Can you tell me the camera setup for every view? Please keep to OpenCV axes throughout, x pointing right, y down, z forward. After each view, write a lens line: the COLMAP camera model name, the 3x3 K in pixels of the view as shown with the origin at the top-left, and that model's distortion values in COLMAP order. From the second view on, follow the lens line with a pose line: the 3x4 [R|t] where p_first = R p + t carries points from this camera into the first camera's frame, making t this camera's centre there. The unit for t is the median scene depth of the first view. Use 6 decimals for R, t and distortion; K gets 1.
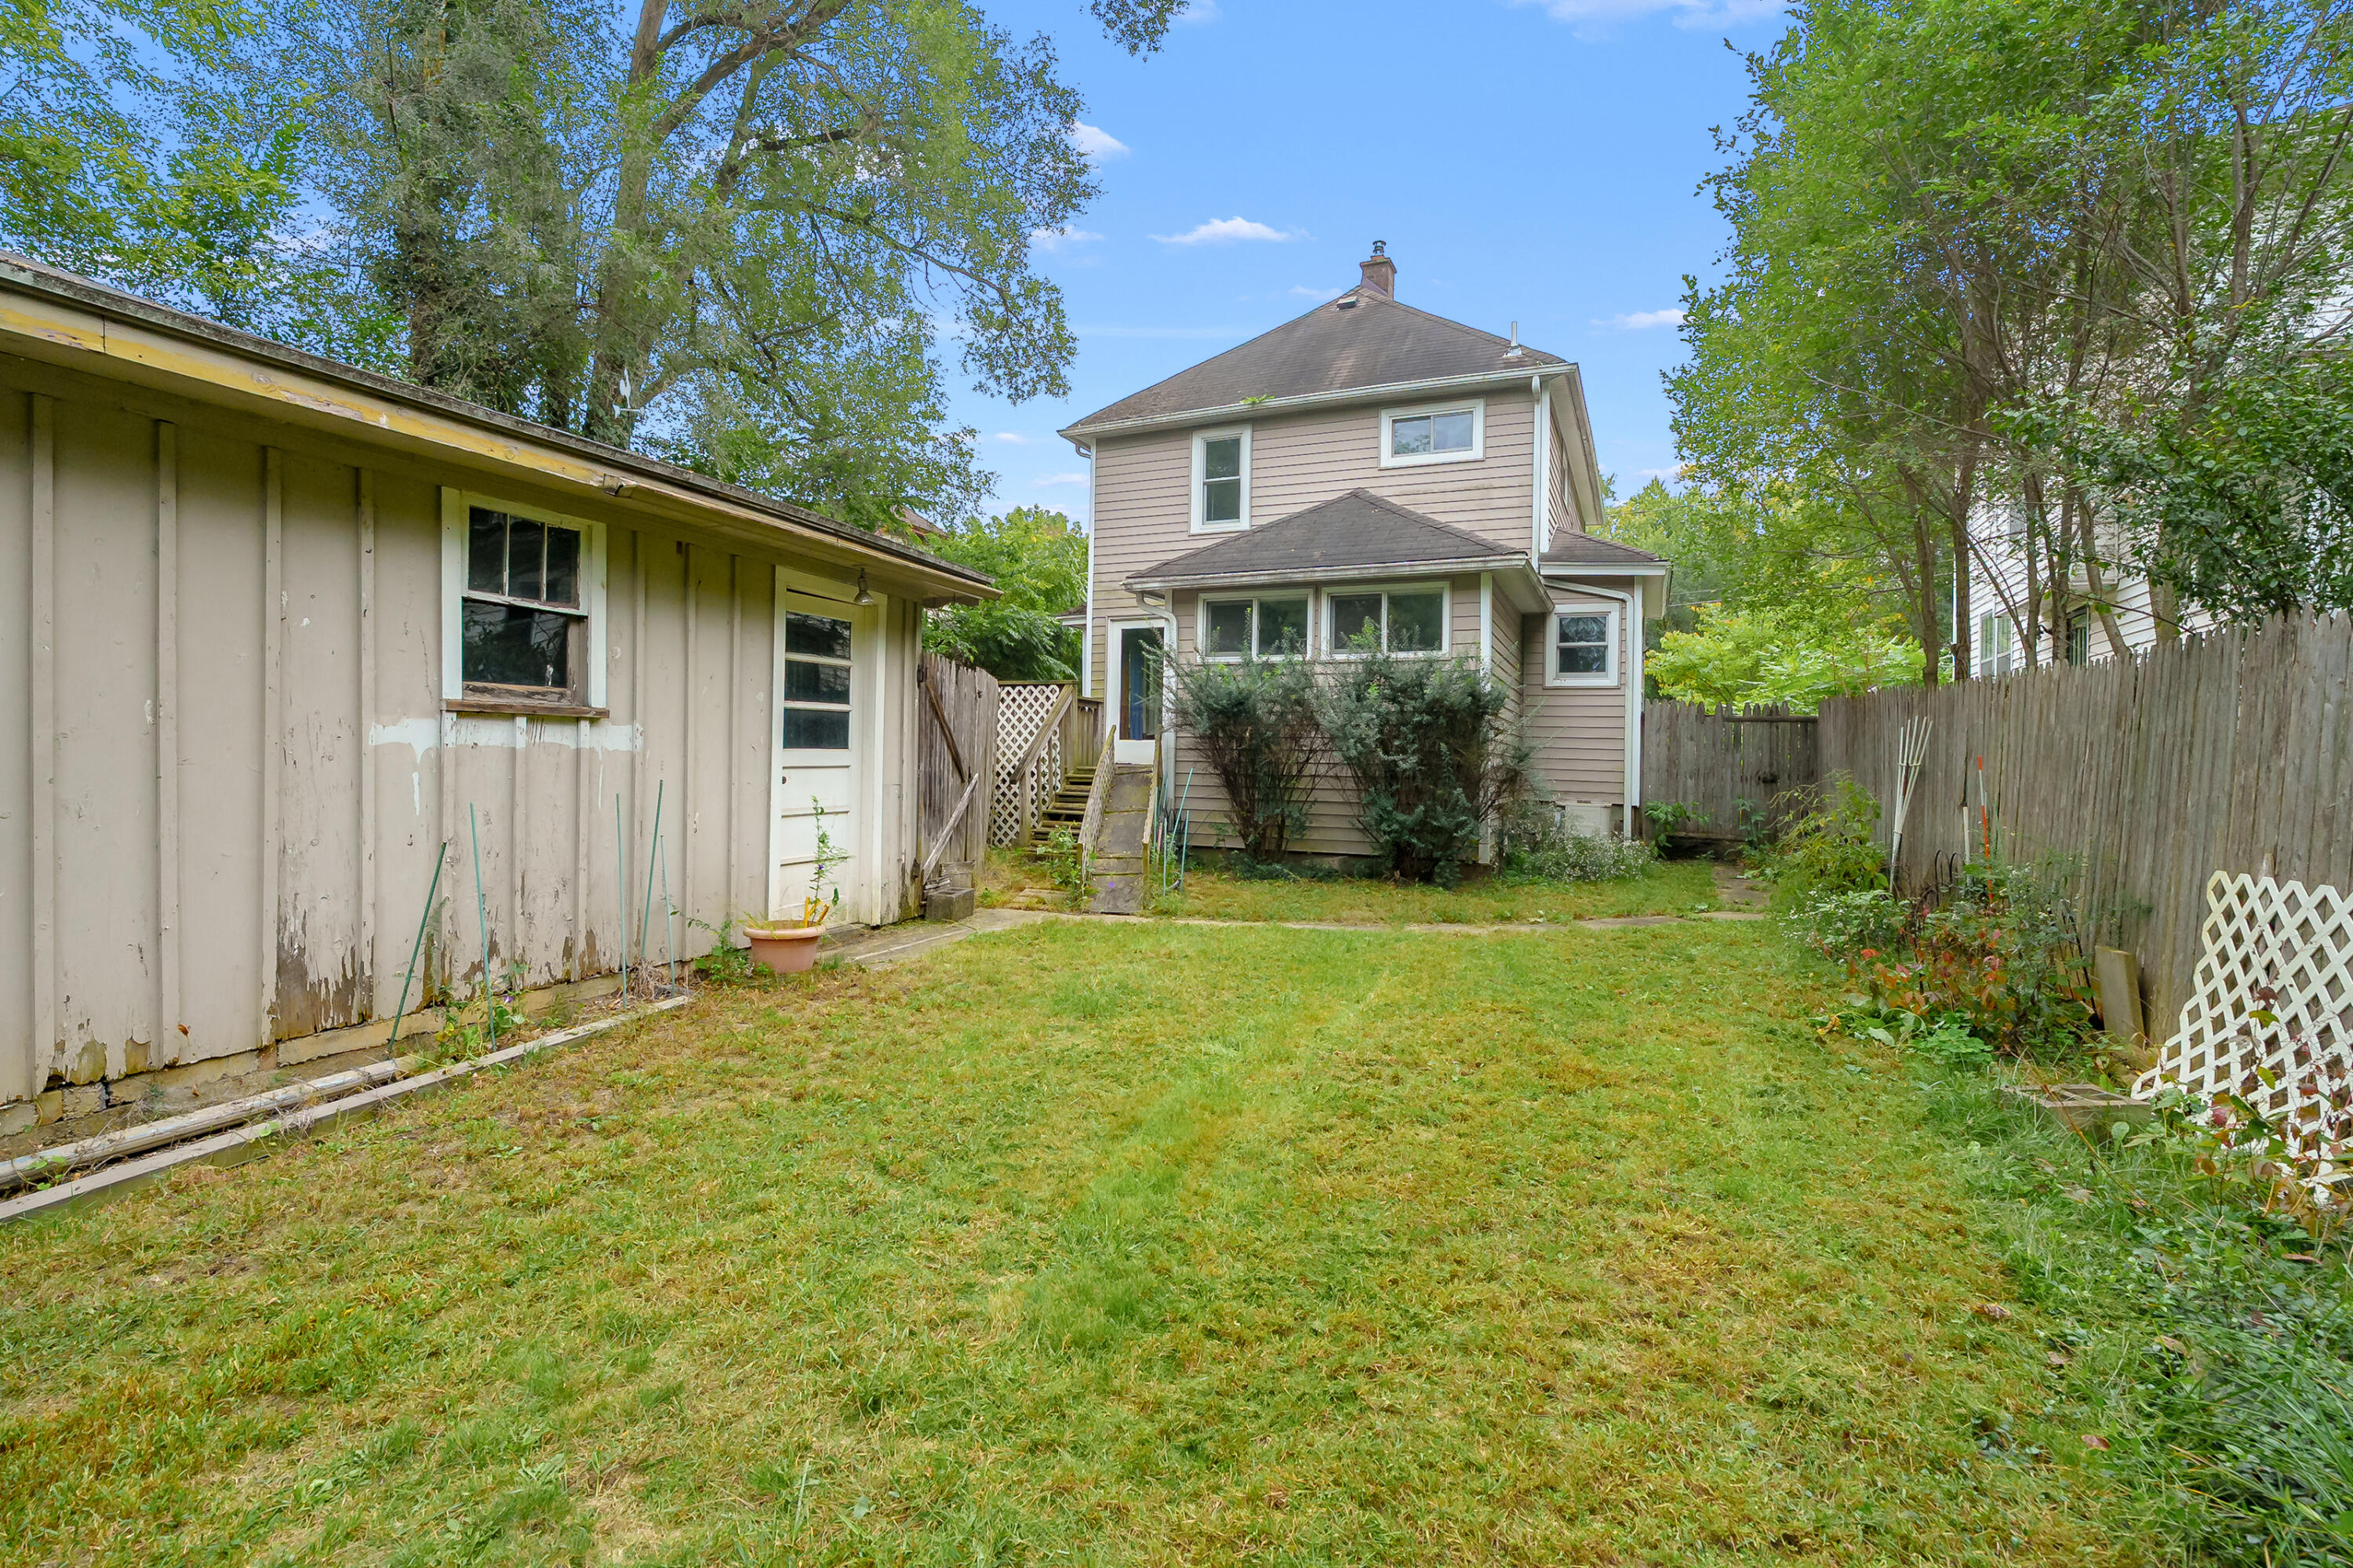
lens RADIAL K [[1069.4, 0, 1202.2], [0, 1069.4, 736.3], [0, 0, 1]] dist [-0.007895, 0.002359]
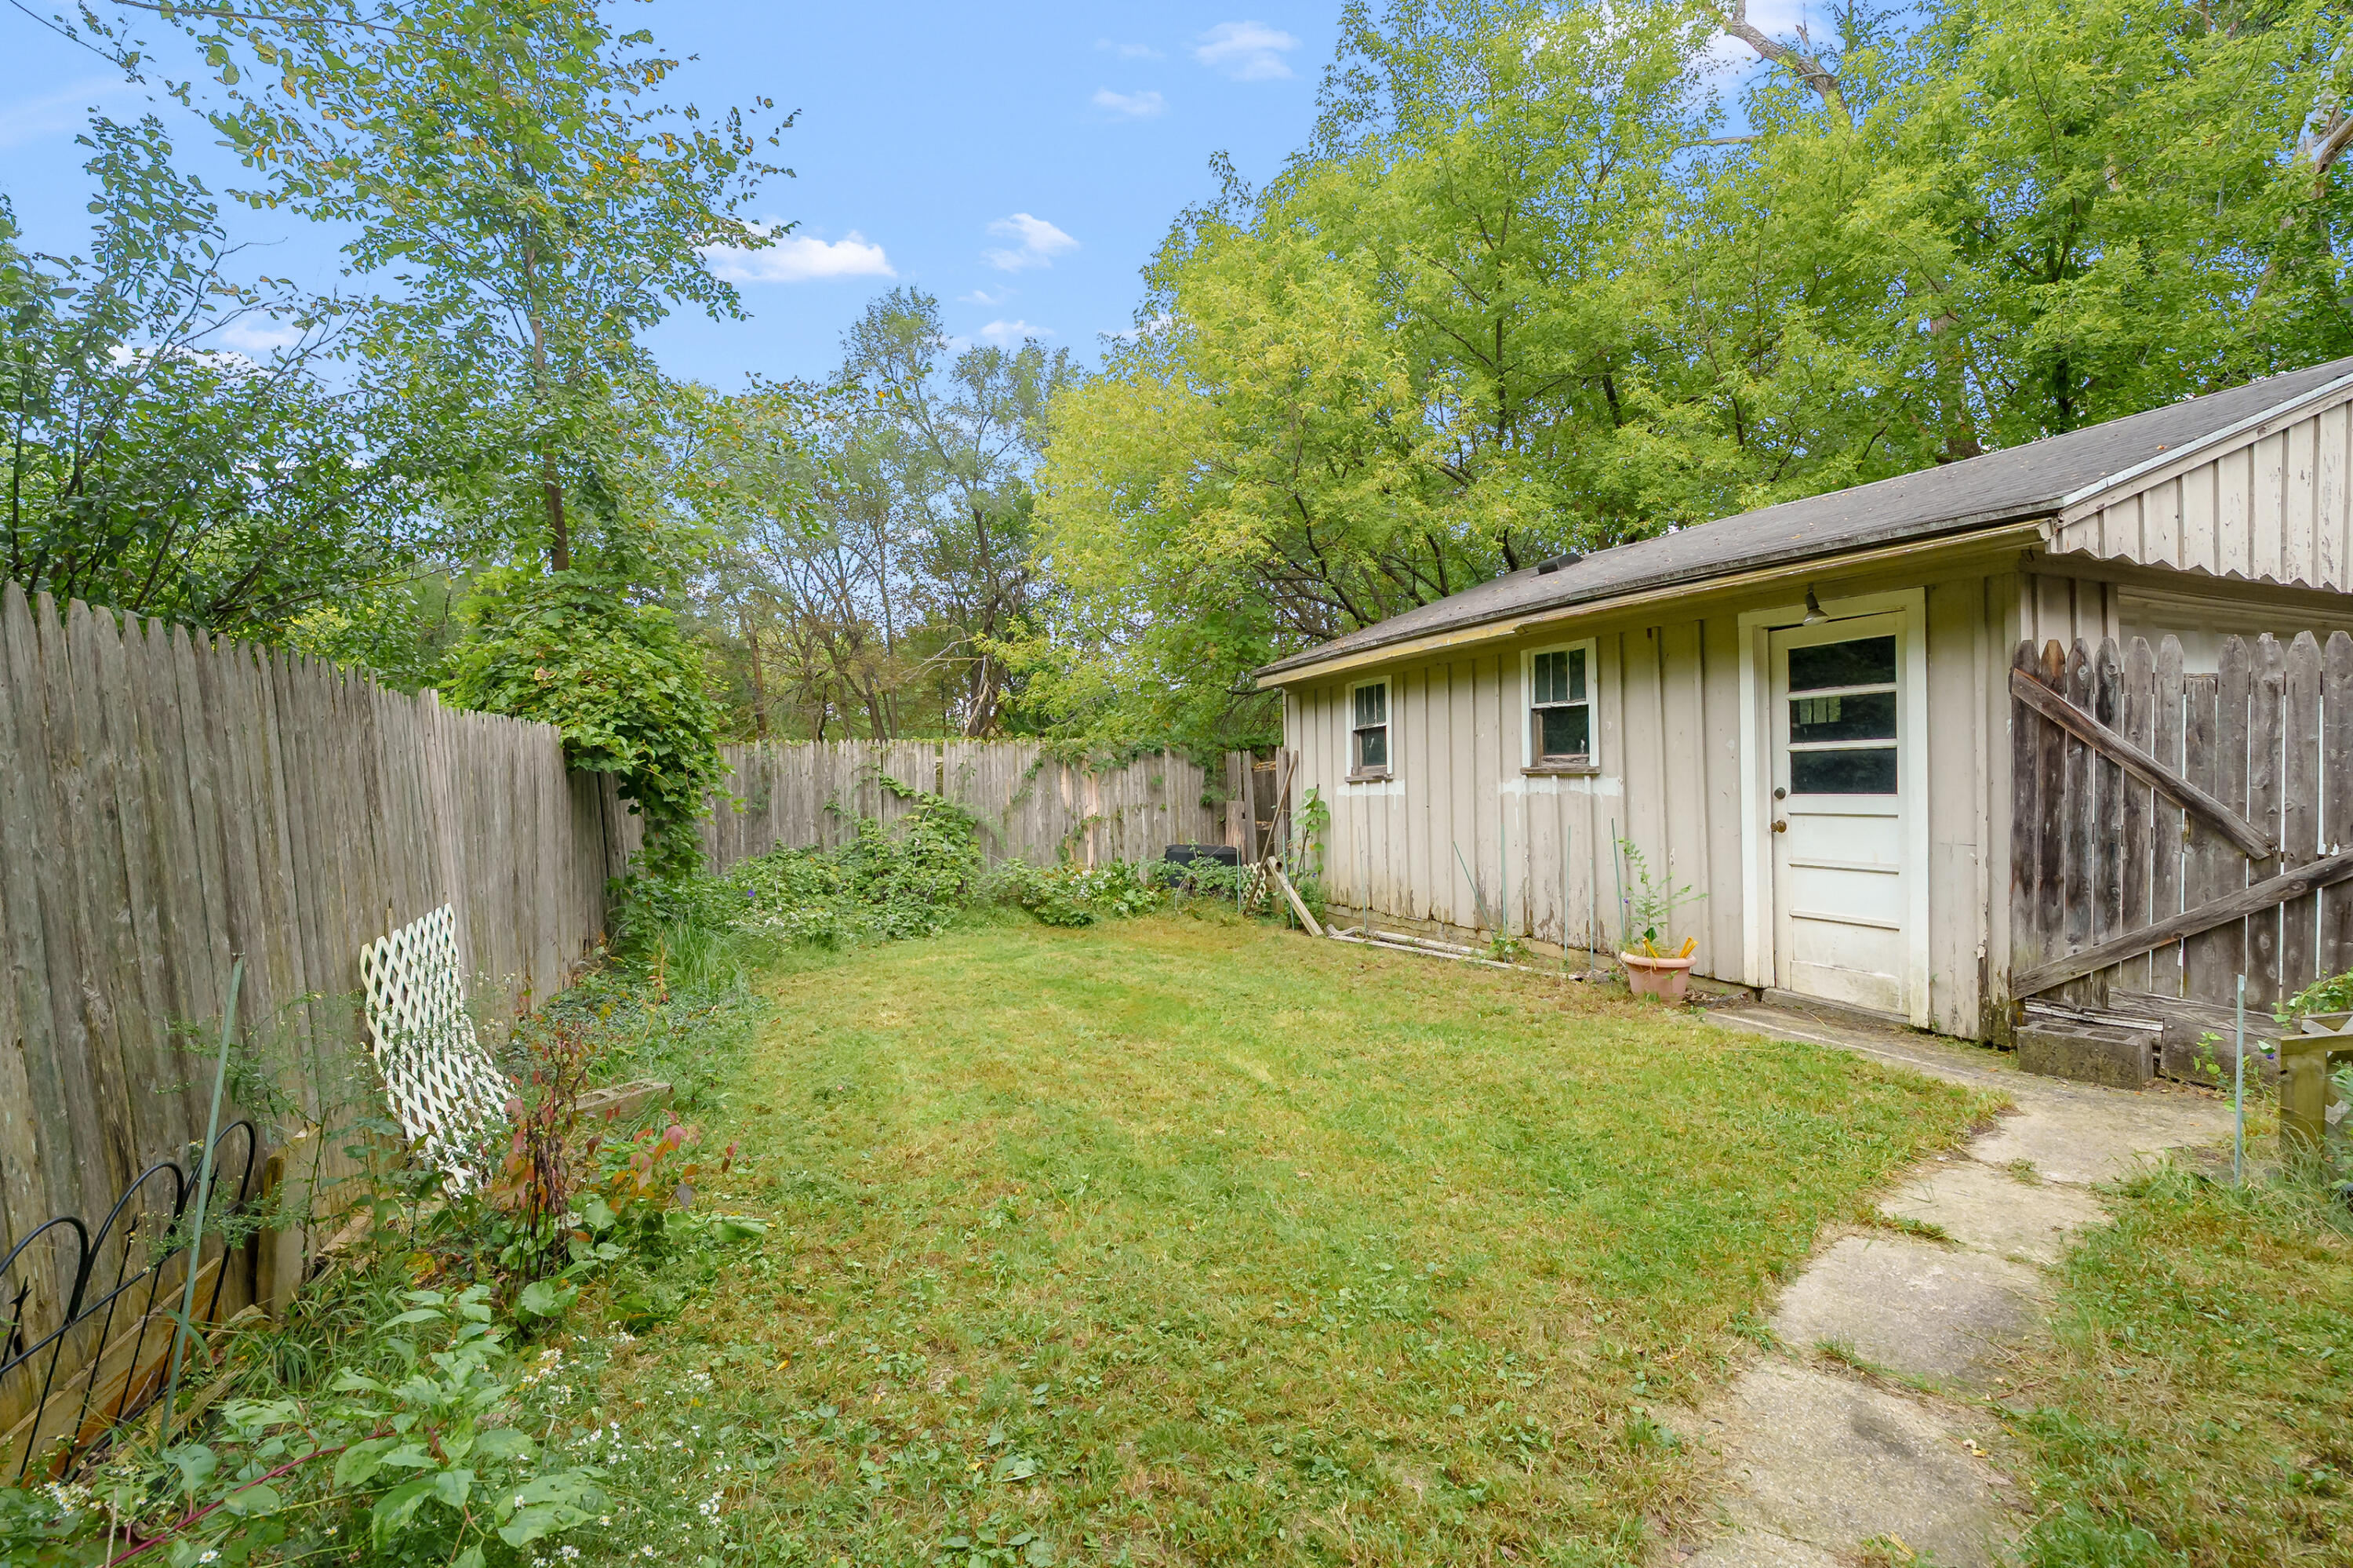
lens RADIAL K [[1069.4, 0, 1172.8], [0, 1069.4, 783.0], [0, 0, 1]] dist [-0.007895, 0.002359]
pose [[-0.725136, -0.004333, -0.688592, 0.348606], [0.013102, 0.999712, -0.020088, 0.007129], [0.688481, -0.023588, -0.724871, 0.688417]]
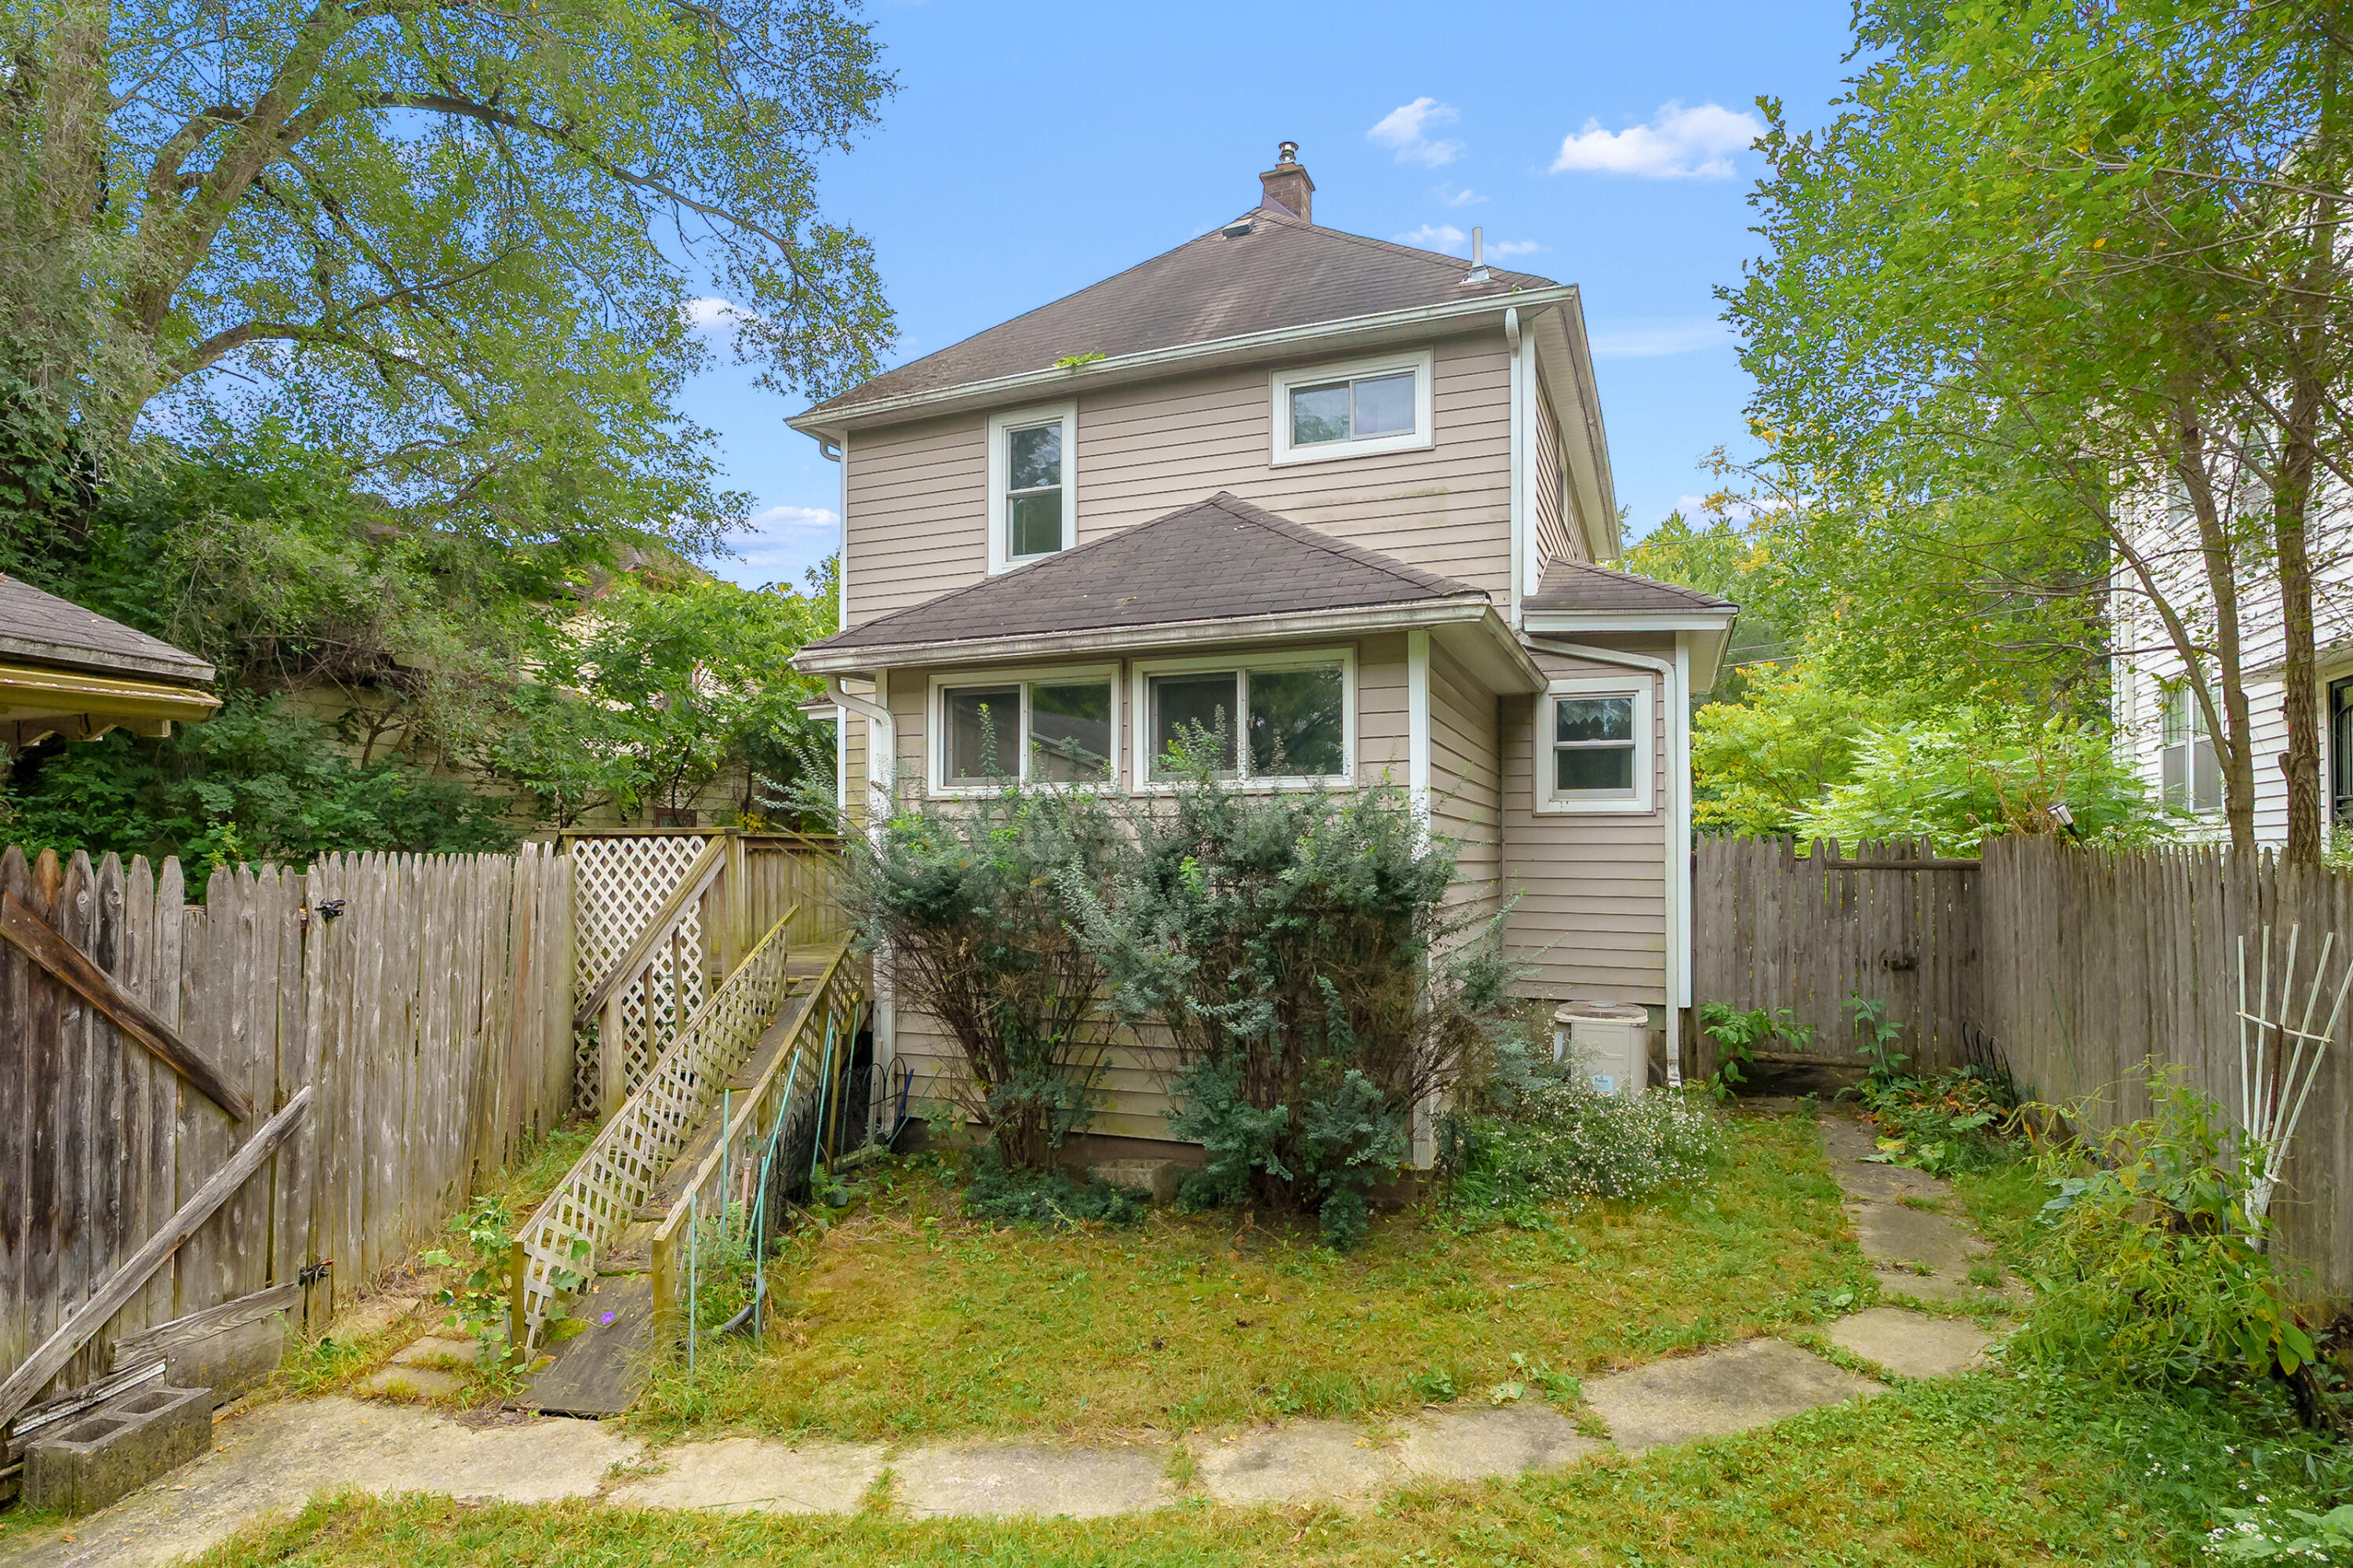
lens RADIAL K [[1209.6, 0, 1223.7], [0, 1209.6, 825.0], [0, 0, 1]] dist [-0.006270, -0.000686]
pose [[0.998825, -0.021752, 0.043297, 0.115277], [0.021417, 0.999737, 0.008187, -0.051526], [-0.043463, -0.007250, 0.999029, 0.323910]]
